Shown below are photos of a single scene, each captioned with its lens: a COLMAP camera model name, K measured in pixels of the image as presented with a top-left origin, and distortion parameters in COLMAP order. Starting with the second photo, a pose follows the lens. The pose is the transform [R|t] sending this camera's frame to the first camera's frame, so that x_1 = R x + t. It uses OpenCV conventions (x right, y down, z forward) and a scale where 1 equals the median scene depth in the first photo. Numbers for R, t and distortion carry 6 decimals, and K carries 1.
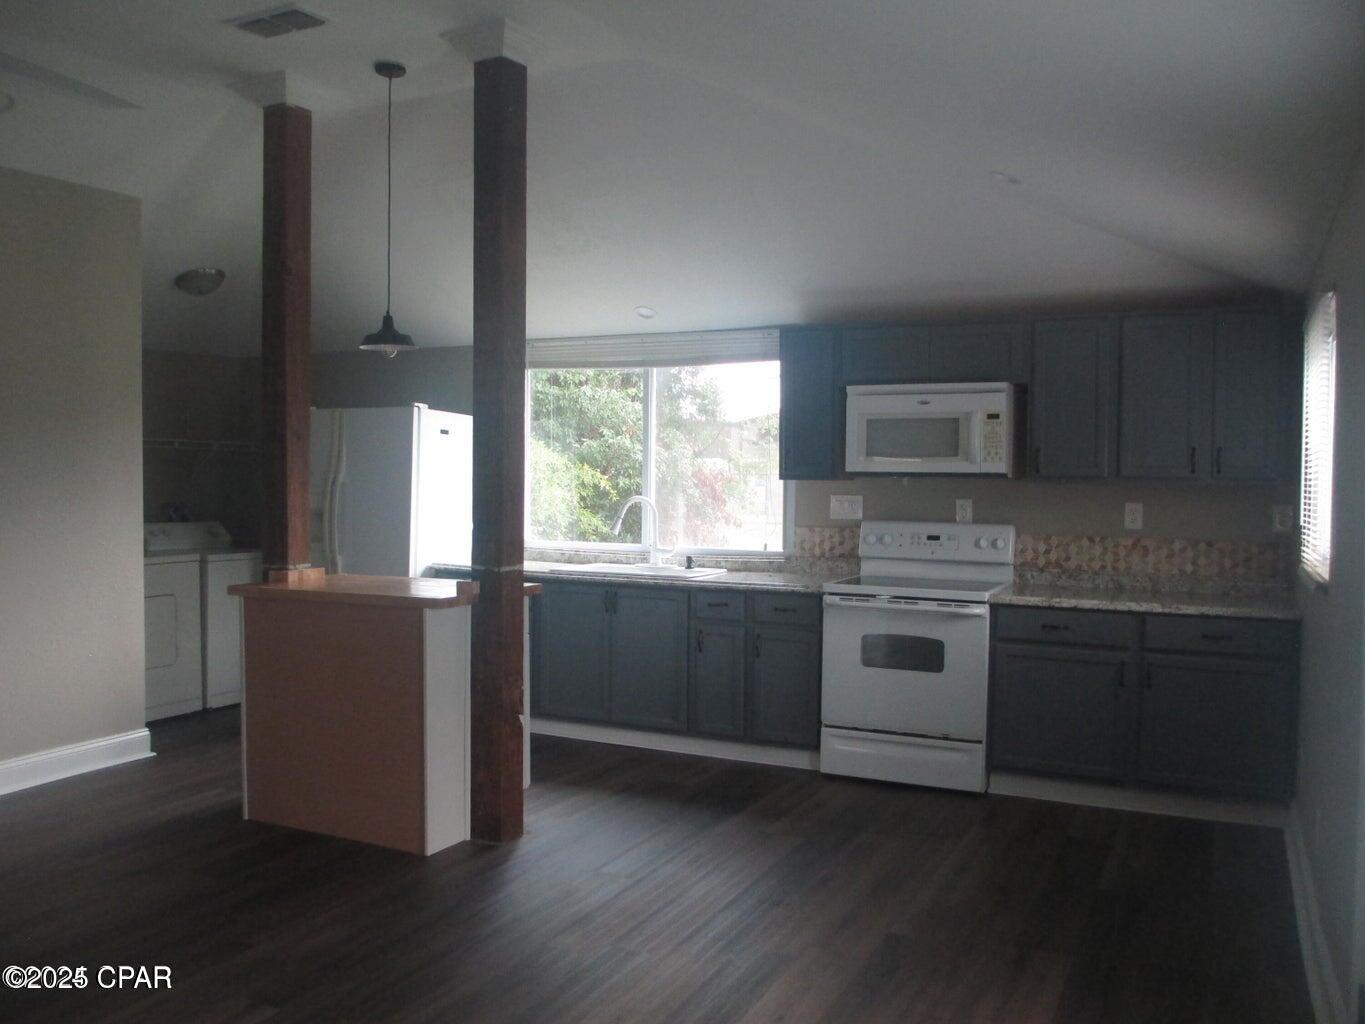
lens RADIAL K [[1111.6, 0, 682.5], [0, 1111.6, 512.0], [0, 0, 1]] dist [-0.120279, -0.002580]
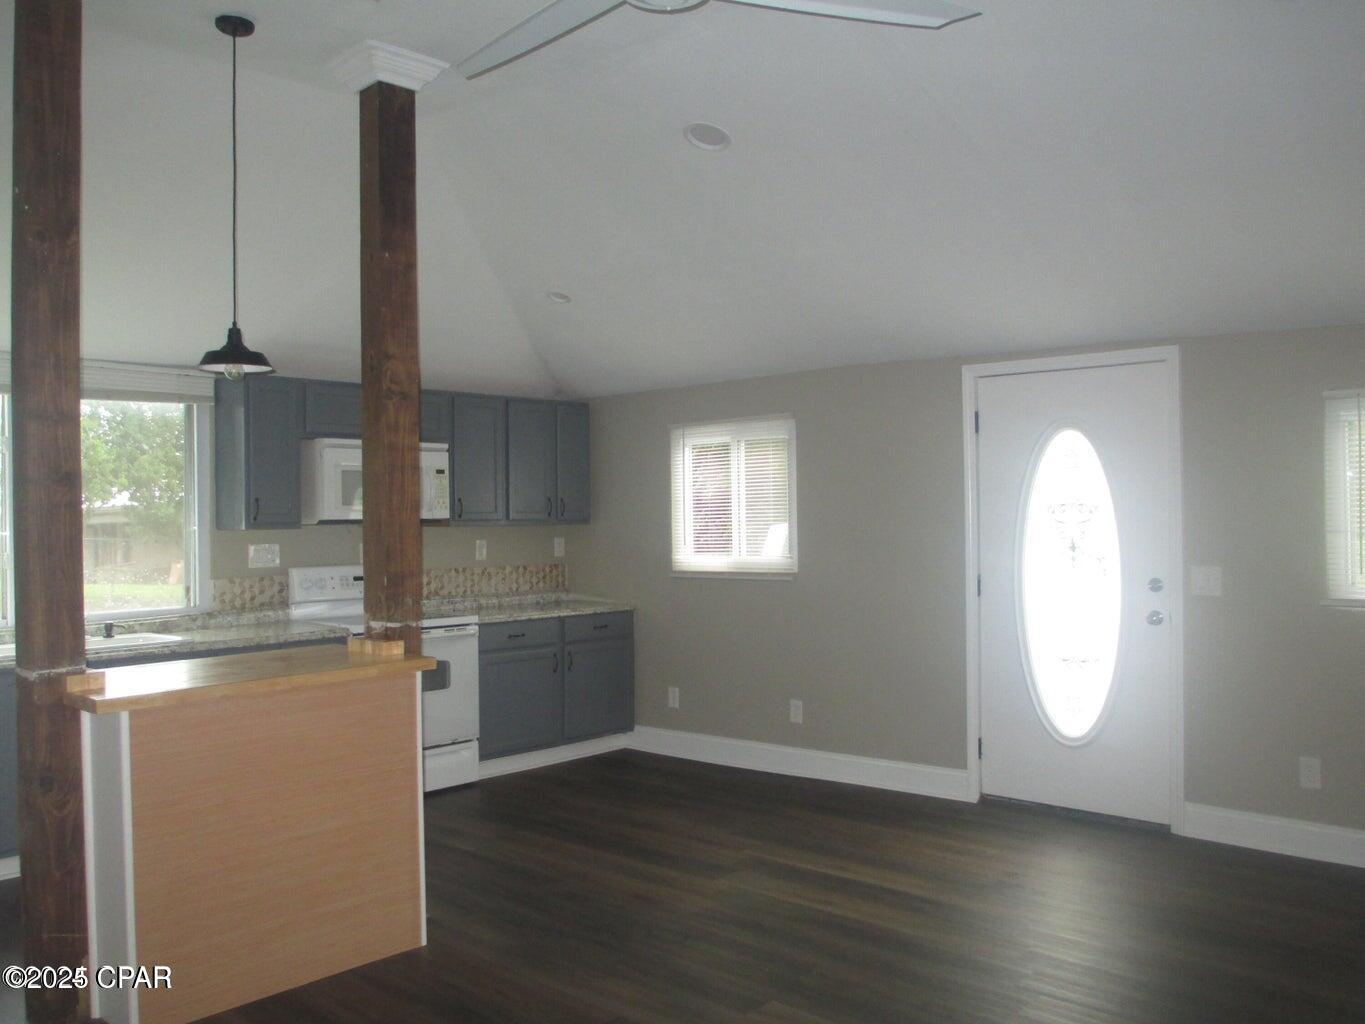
lens RADIAL K [[1108.5, 0, 682.5], [0, 1108.5, 512.0], [0, 0, 1]] dist [-0.000953, -0.000518]
pose [[0.307507, -0.008153, 0.951511, -0.771248], [0.048576, 0.998794, -0.007140, -0.020706], [-0.950305, 0.048416, 0.307532, 0.362253]]
